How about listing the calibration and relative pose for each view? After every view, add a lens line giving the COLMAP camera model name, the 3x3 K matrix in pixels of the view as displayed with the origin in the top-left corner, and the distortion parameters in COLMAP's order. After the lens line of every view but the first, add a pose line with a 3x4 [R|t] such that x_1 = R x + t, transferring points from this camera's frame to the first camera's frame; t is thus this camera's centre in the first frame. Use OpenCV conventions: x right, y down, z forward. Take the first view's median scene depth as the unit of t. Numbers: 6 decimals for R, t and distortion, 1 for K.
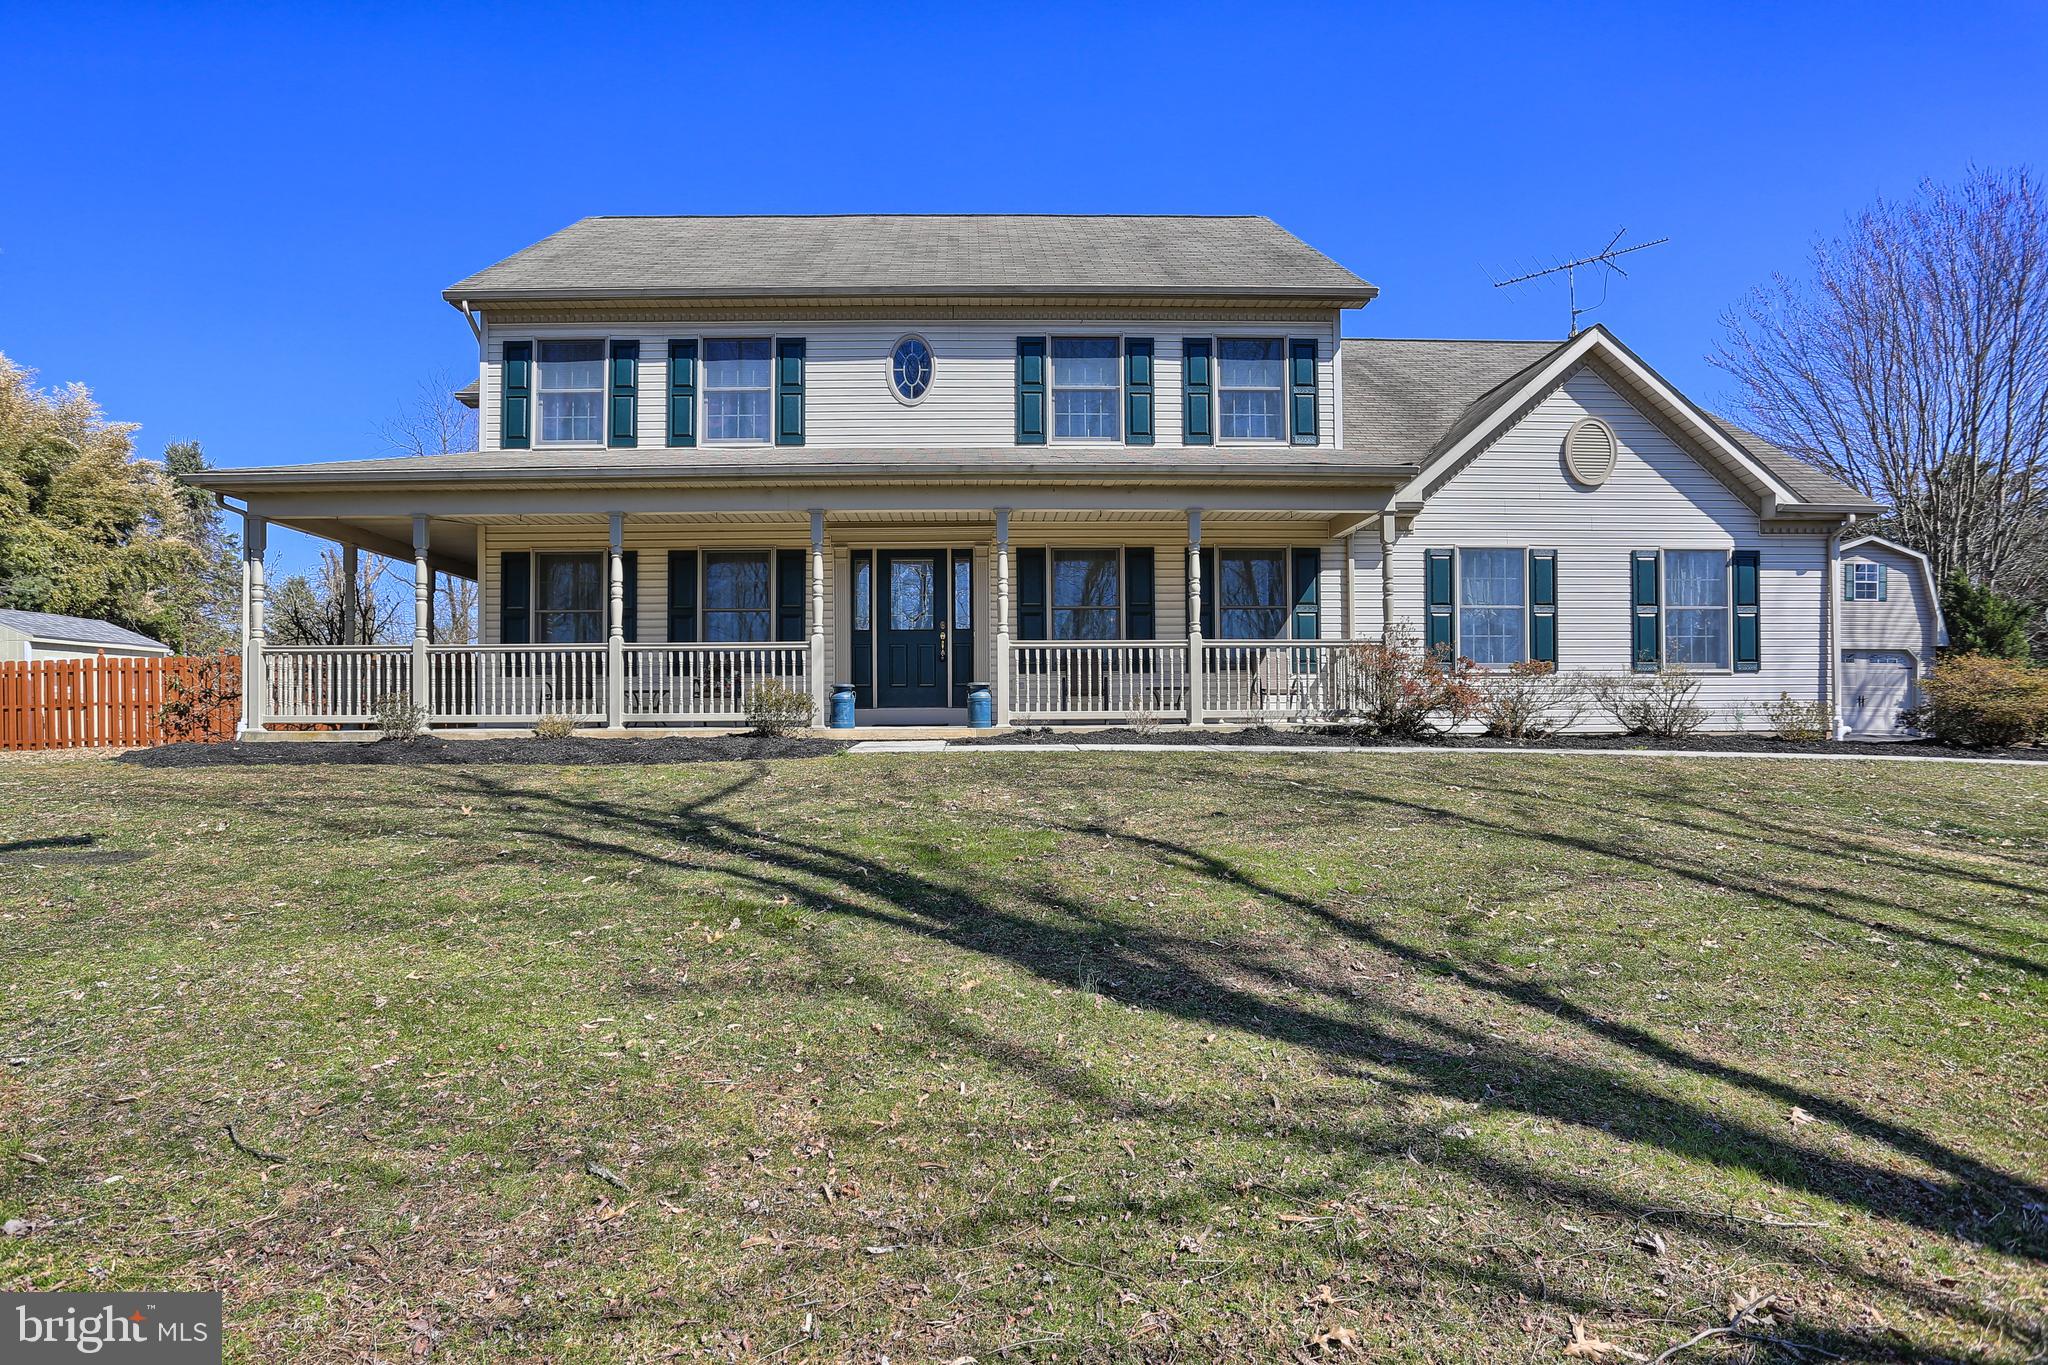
lens RADIAL K [[1080.3, 0, 1024.6], [0, 1080.3, 719.7], [0, 0, 1]] dist [-0.060897, 0.000089]
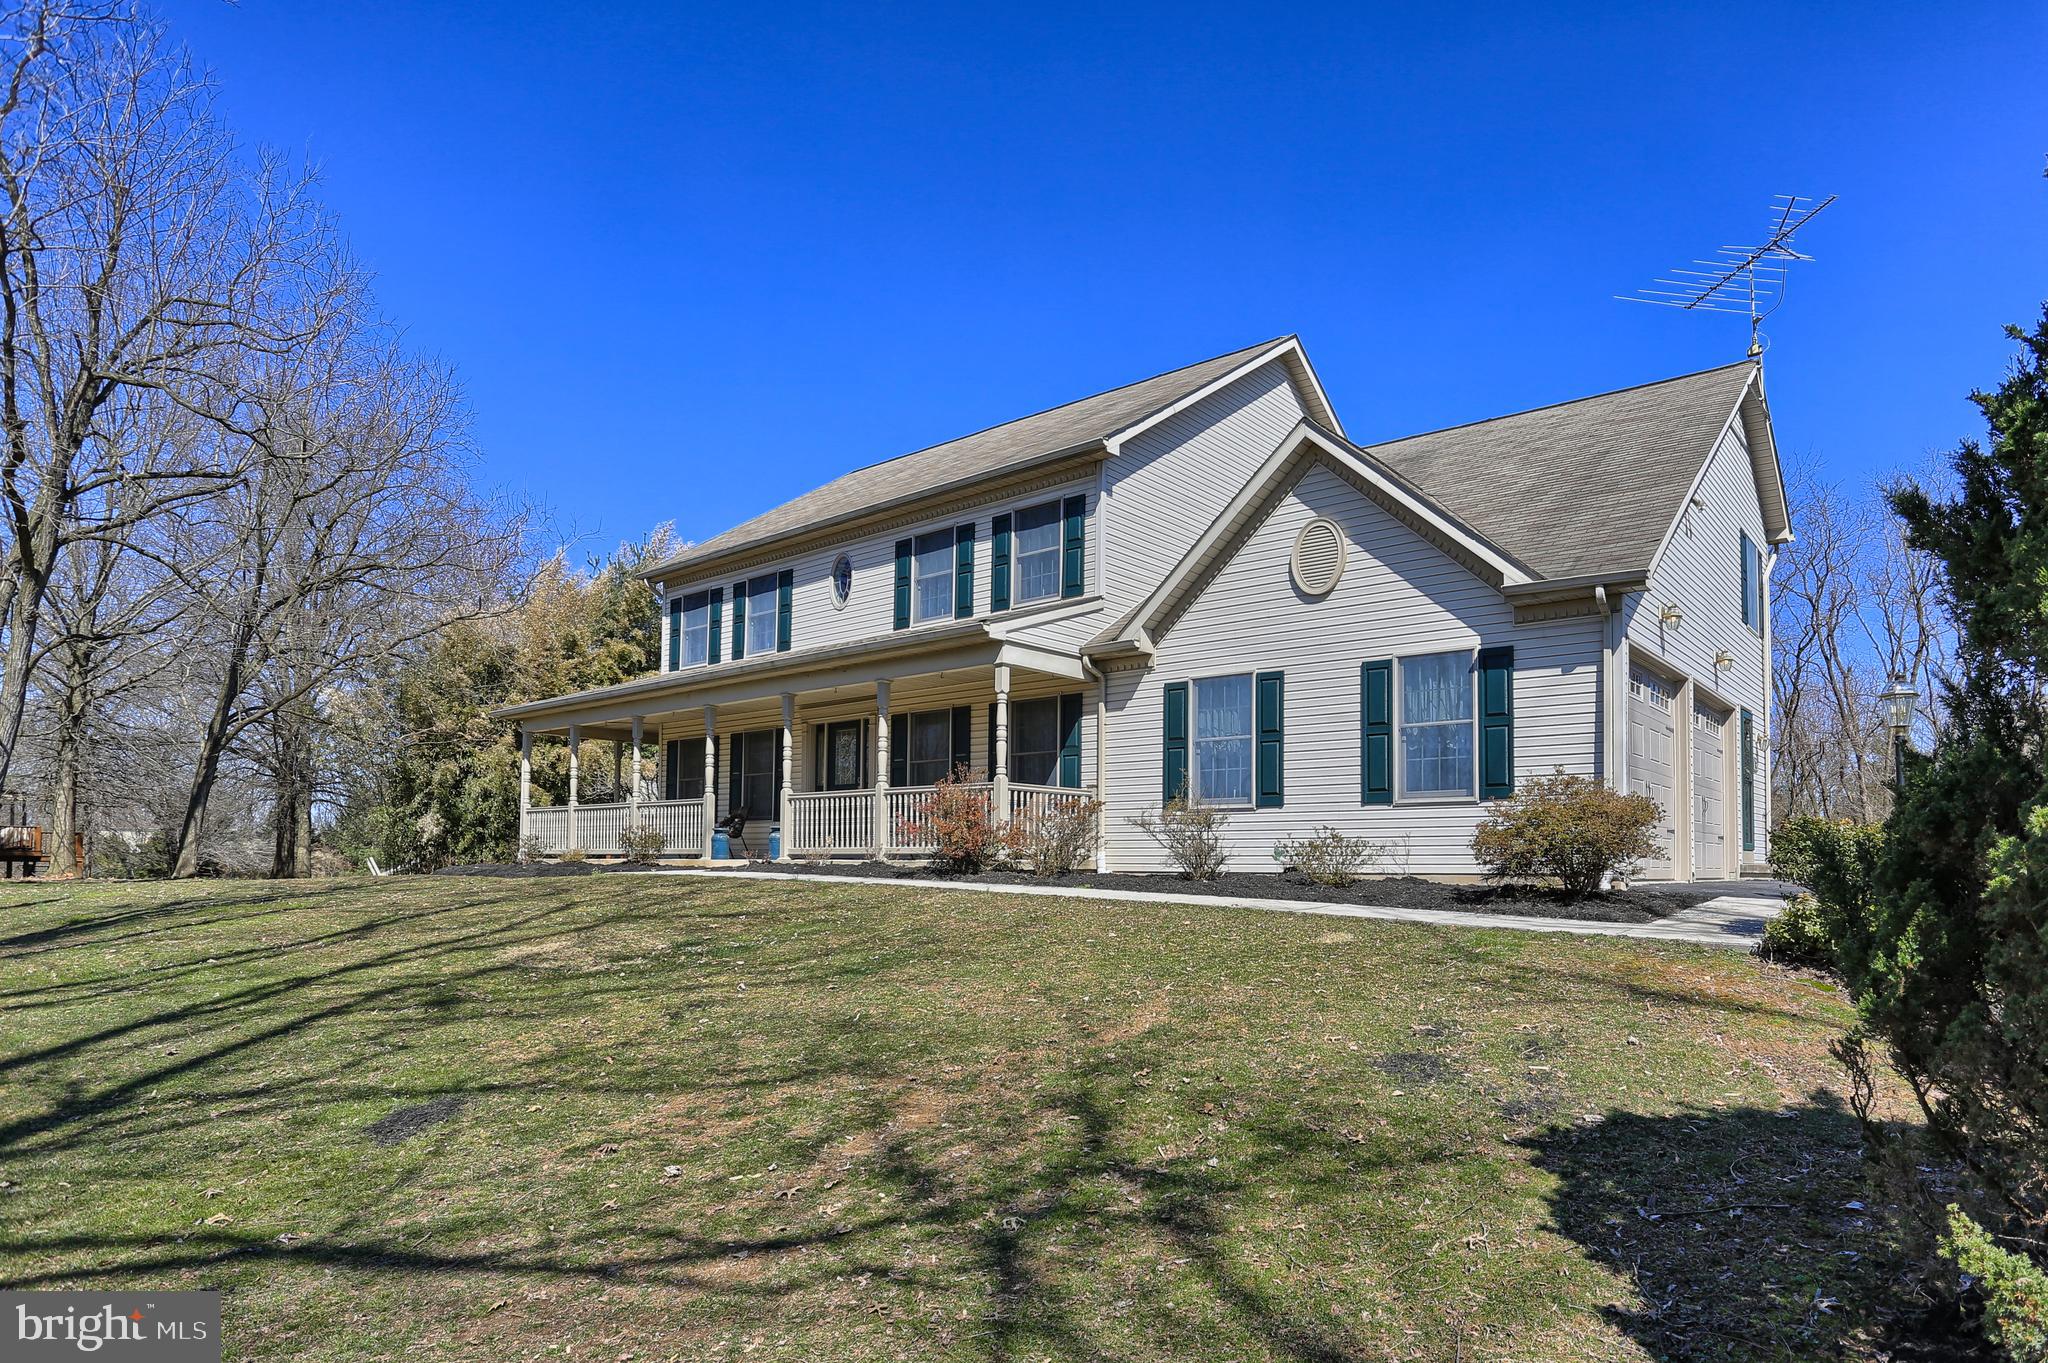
lens RADIAL K [[1446.8, 0, 1024.0], [0, 1446.8, 681.5], [0, 0, 1]] dist [-0.001317, -0.000157]
pose [[0.650947, -0.076597, -0.755249, 1.328209], [-0.009420, 0.994005, -0.108931, -0.016306], [0.759064, 0.078022, 0.646323, 0.039553]]
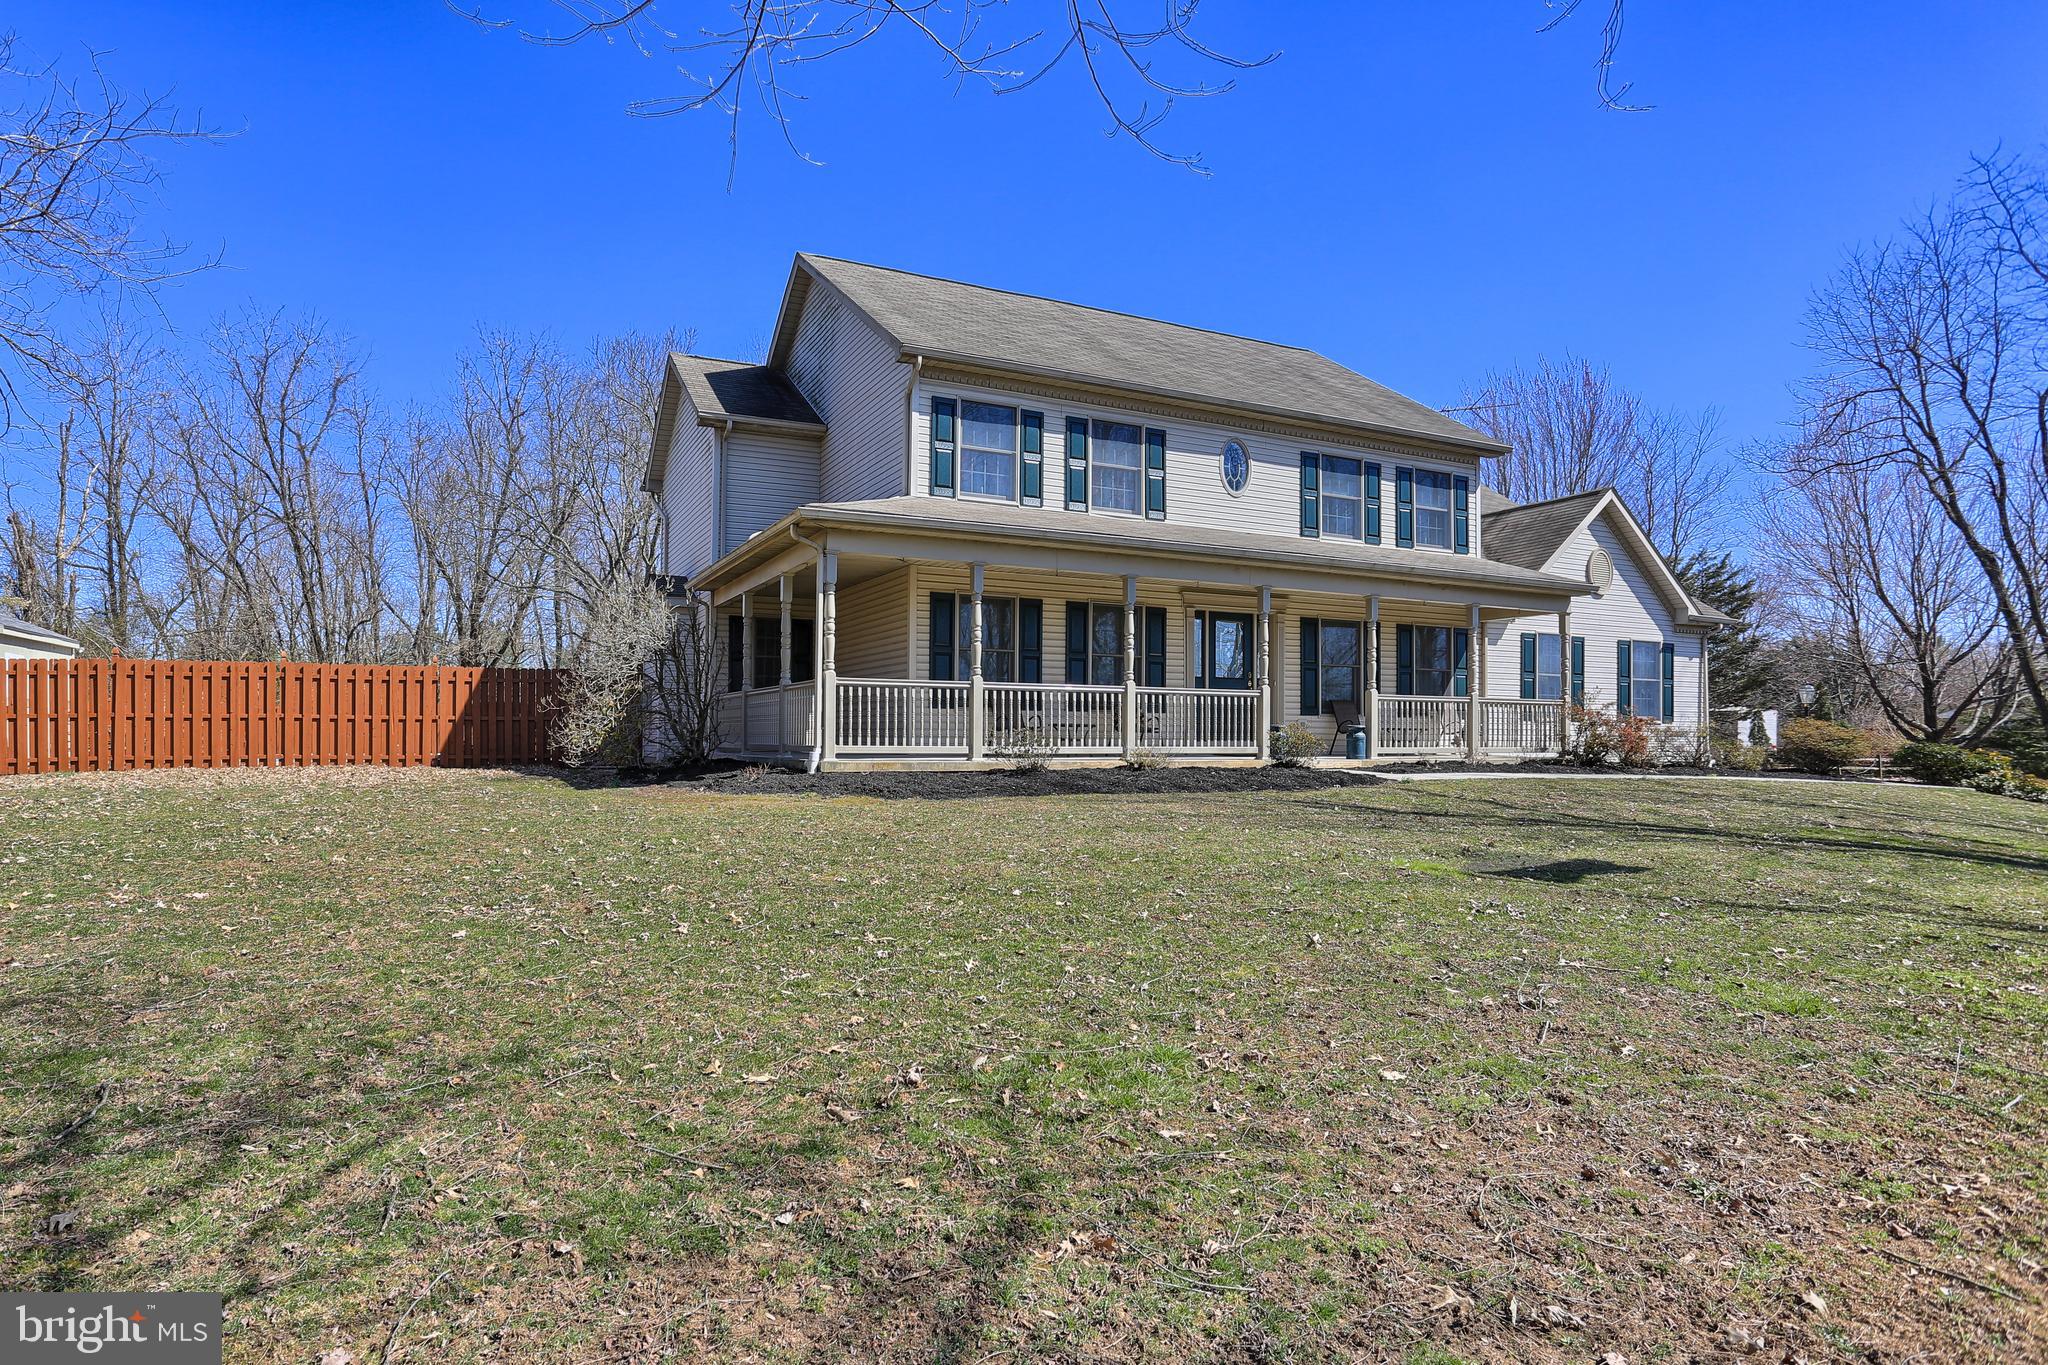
lens RADIAL K [[1080.3, 0, 1024.6], [0, 1080.3, 719.7], [0, 0, 1]] dist [-0.060897, 0.000089]
pose [[0.917634, 0.018787, 0.396983, -0.792039], [-0.005359, 0.999376, -0.034908, 0.005329], [-0.397391, 0.029906, 0.917162, -0.019891]]
